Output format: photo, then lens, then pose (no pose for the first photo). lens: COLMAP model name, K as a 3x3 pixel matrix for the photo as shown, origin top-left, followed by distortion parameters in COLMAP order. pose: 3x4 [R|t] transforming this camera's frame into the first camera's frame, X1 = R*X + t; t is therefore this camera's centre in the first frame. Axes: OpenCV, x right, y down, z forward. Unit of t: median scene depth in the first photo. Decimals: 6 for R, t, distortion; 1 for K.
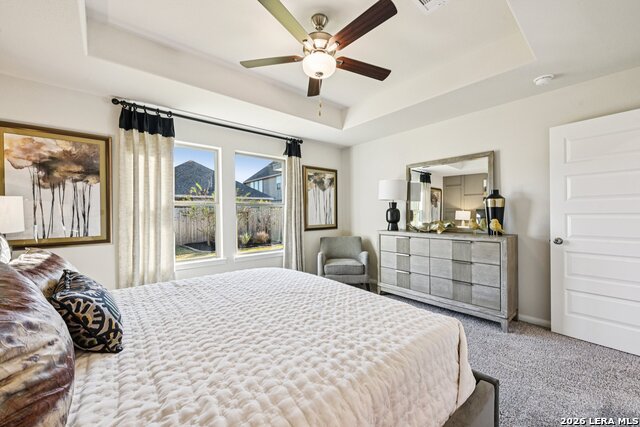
lens RADIAL K [[252.2, 0, 320.6], [0, 252.2, 215.7], [0, 0, 1]] dist [0.000269, 0.000013]
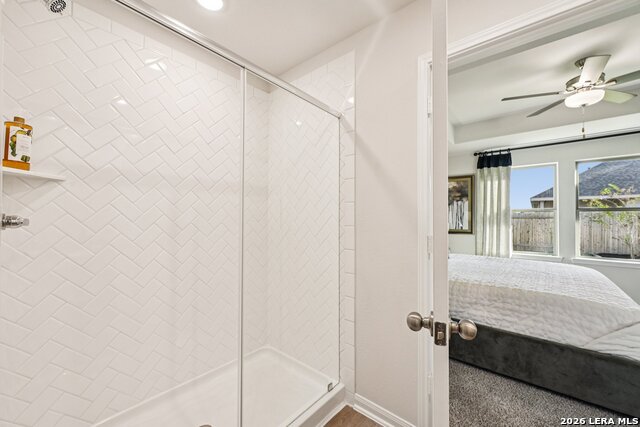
lens RADIAL K [[252.2, 0, 320.6], [0, 252.2, 215.7], [0, 0, 1]] dist [0.000269, 0.000013]
pose [[0.142746, 0.001691, -0.989758, 0.763145], [-0.014530, 0.999894, -0.000387, -0.005588], [0.989653, 0.014437, 0.142755, -0.311992]]
